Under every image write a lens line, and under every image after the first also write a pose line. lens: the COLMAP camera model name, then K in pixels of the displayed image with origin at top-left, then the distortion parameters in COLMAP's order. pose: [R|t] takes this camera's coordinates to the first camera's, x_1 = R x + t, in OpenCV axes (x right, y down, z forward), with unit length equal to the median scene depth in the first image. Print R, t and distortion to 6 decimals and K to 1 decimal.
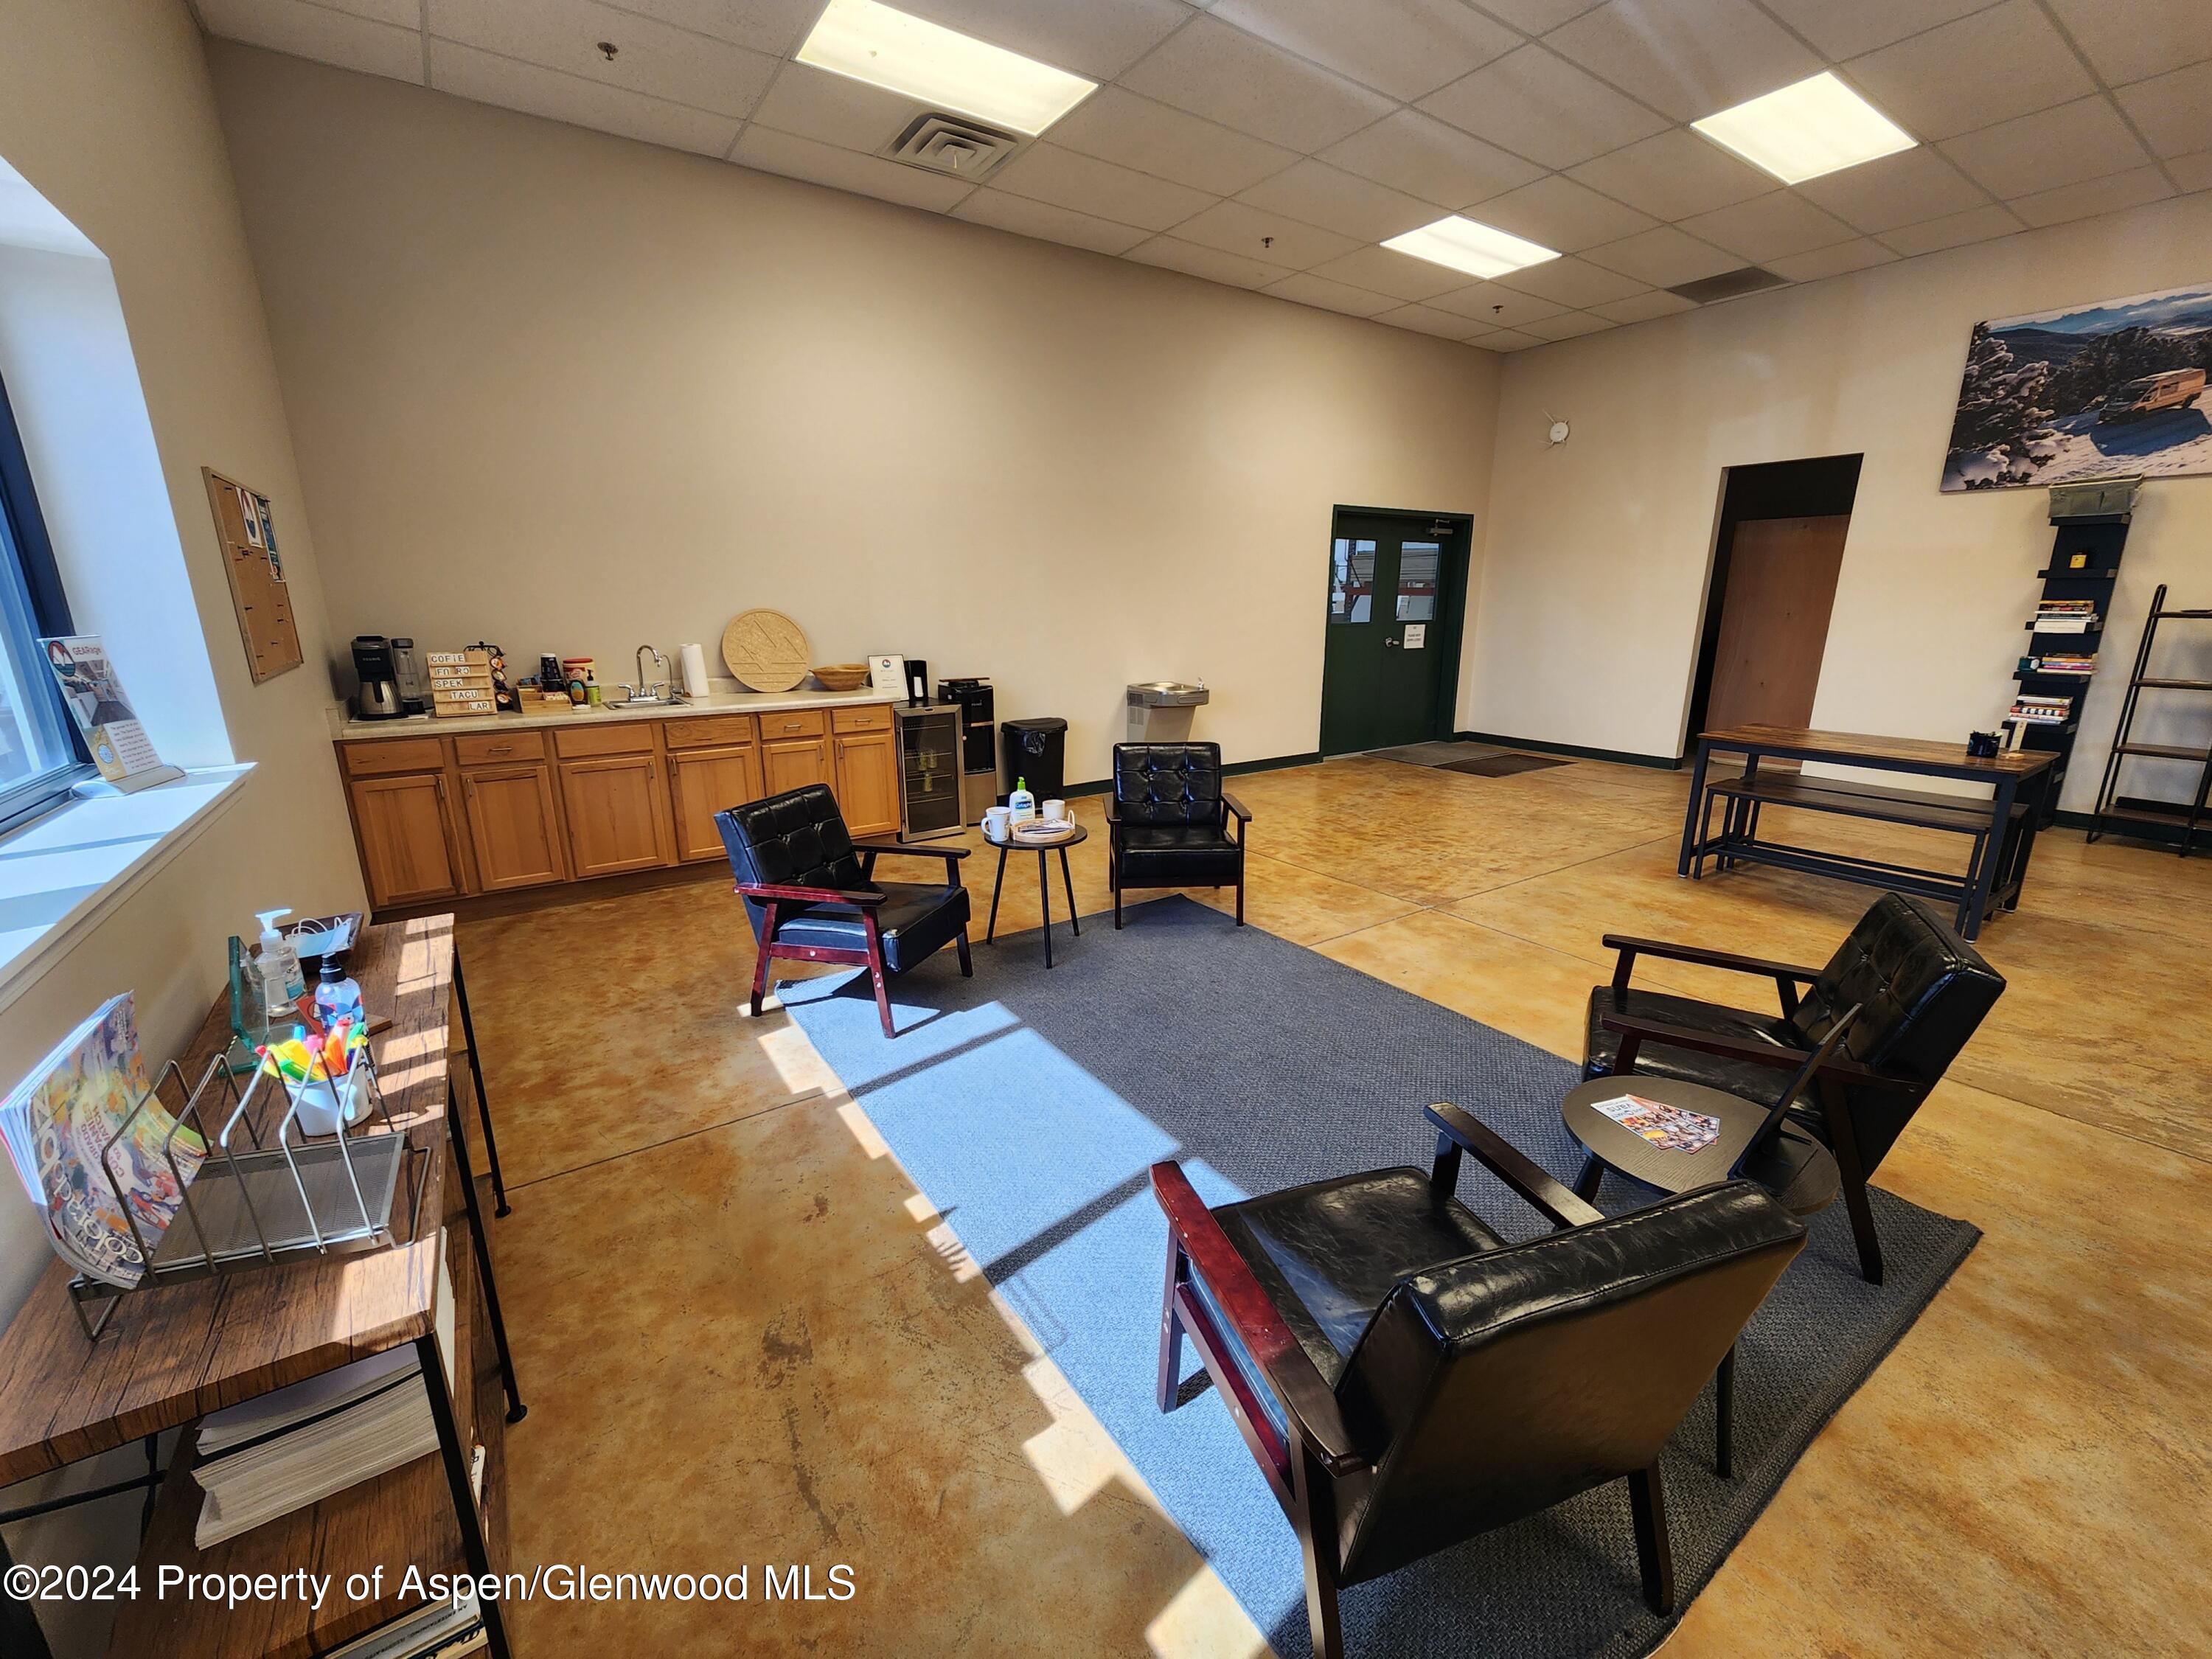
lens RADIAL K [[895.7, 0, 1106.0], [0, 895.7, 829.5], [0, 0, 1]] dist [-0.000060, -0.000495]
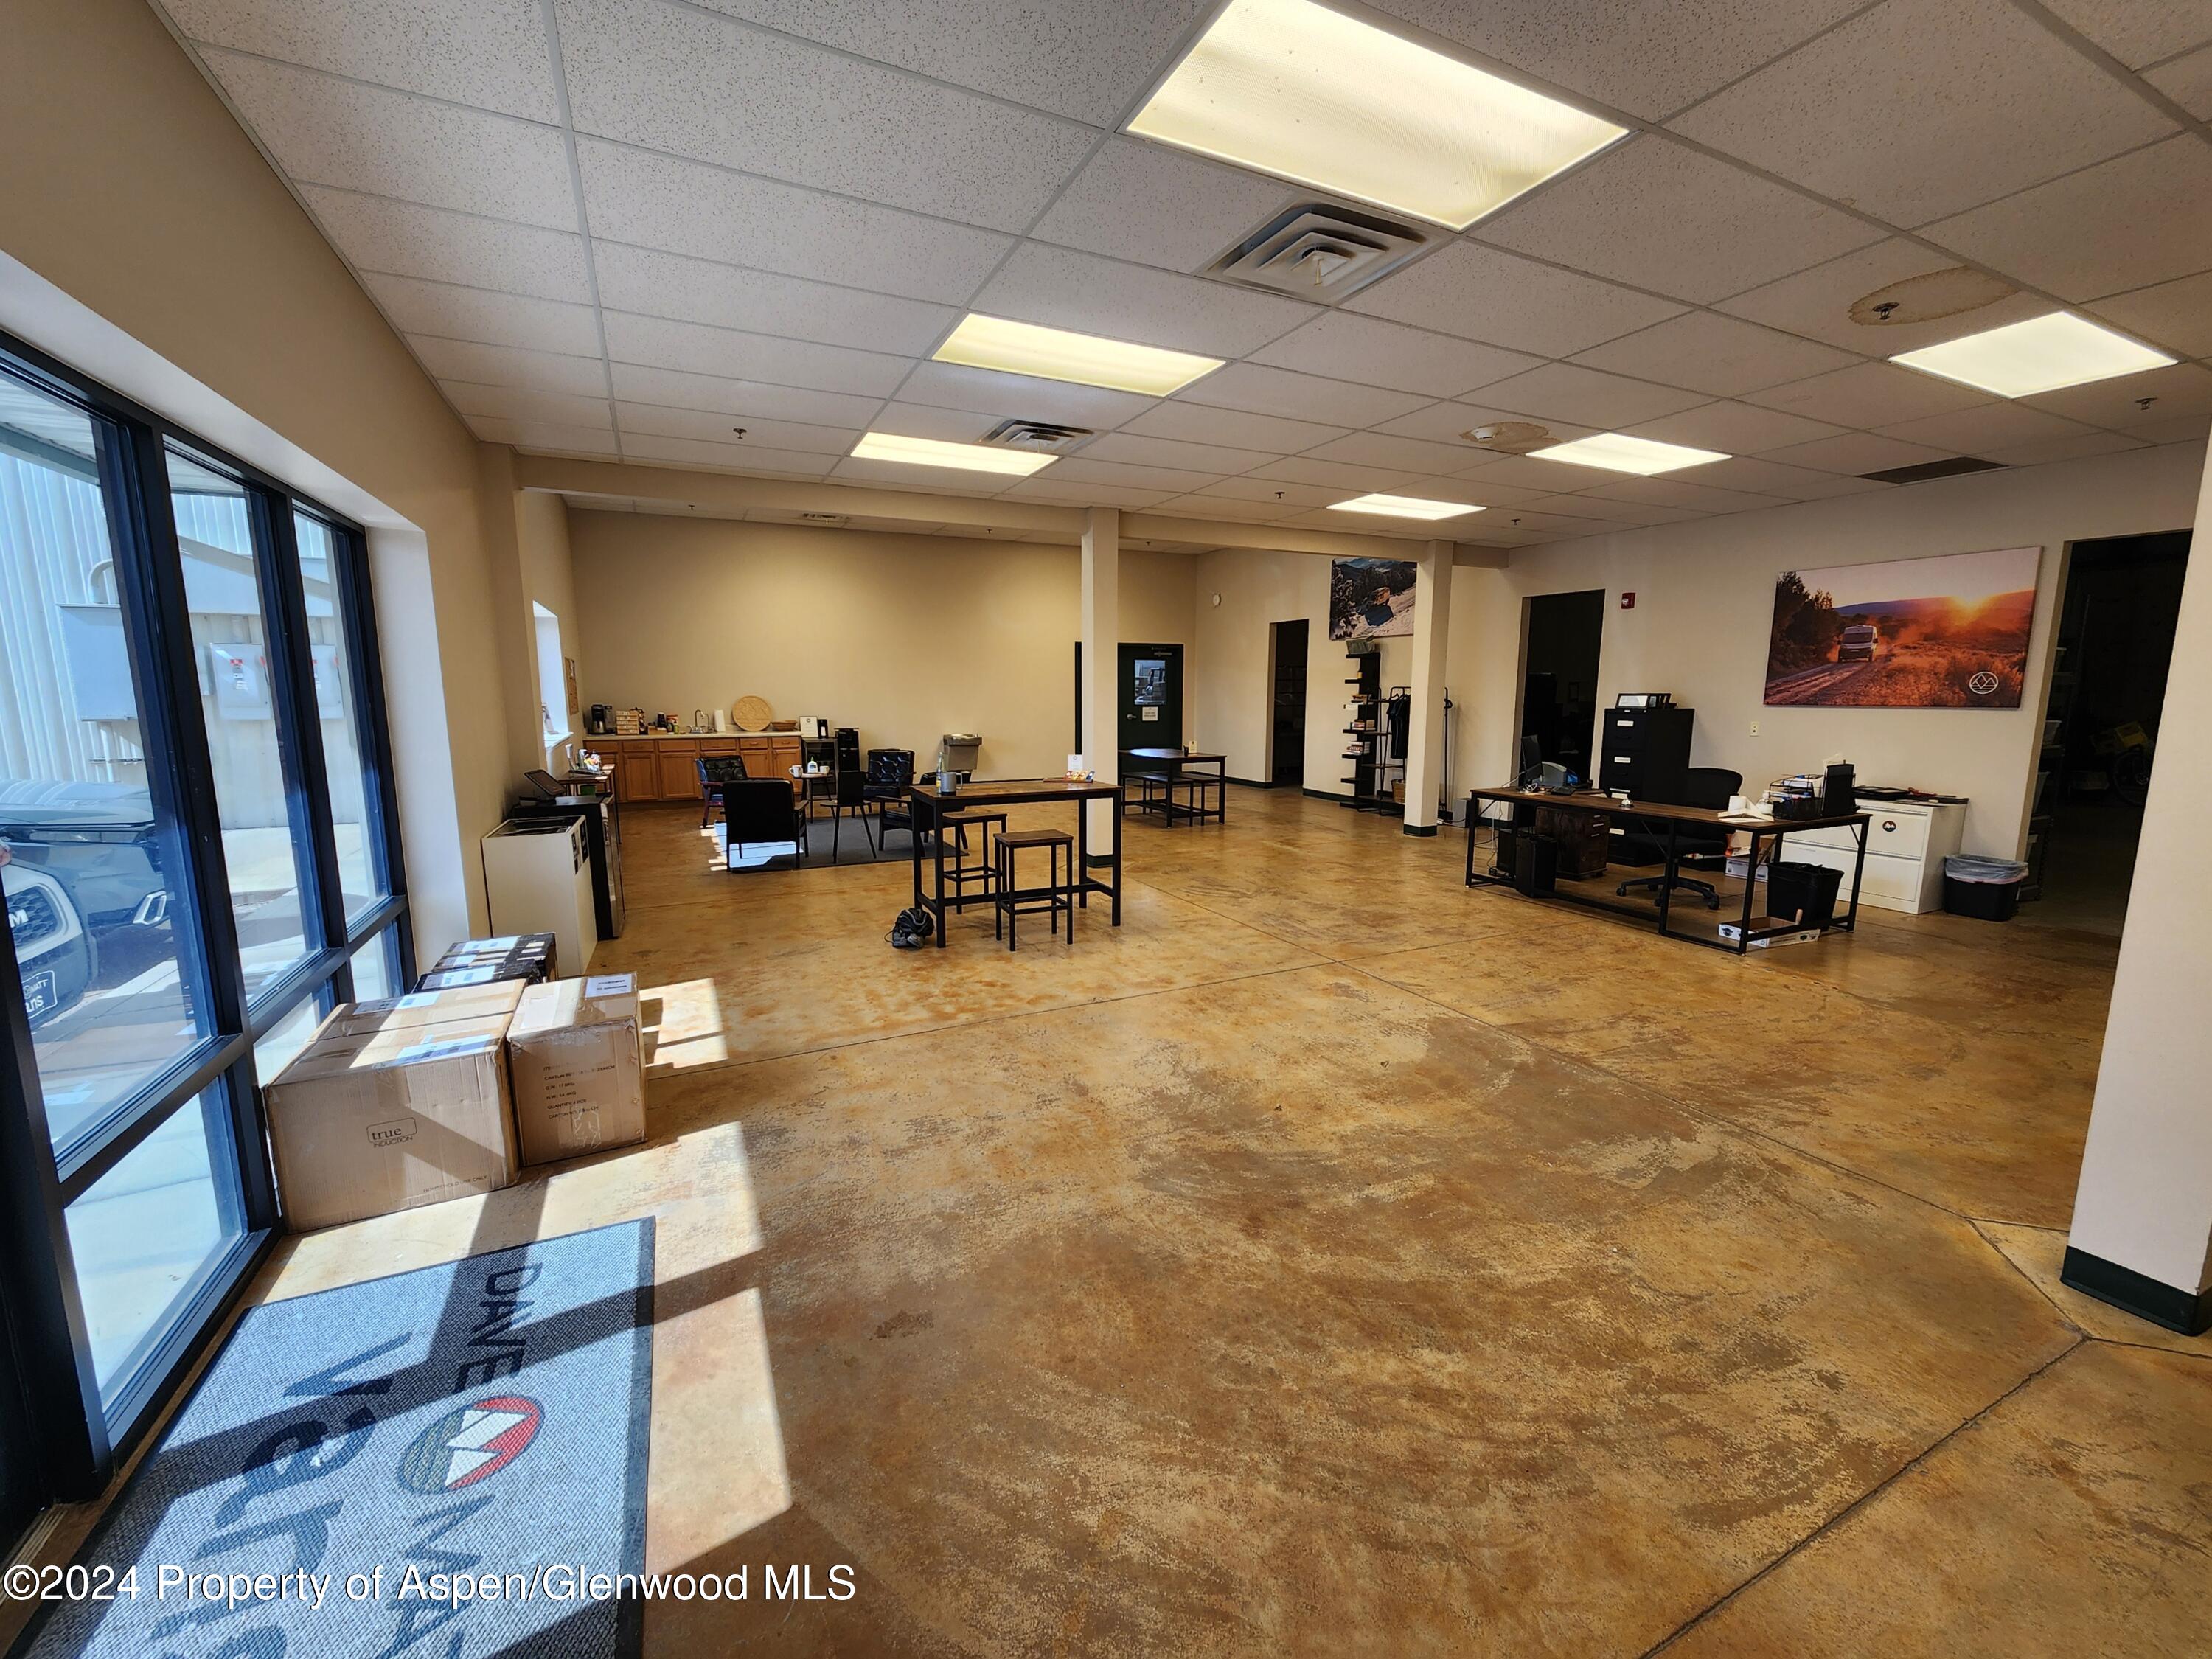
lens RADIAL K [[895.7, 0, 1106.0], [0, 895.7, 829.5], [0, 0, 1]] dist [-0.000060, -0.000495]
pose [[0.989140, 0.026660, -0.144539, 0.797883], [-0.040579, 0.994724, -0.094221, 0.256621], [0.141265, 0.099063, 0.985003, -1.025760]]
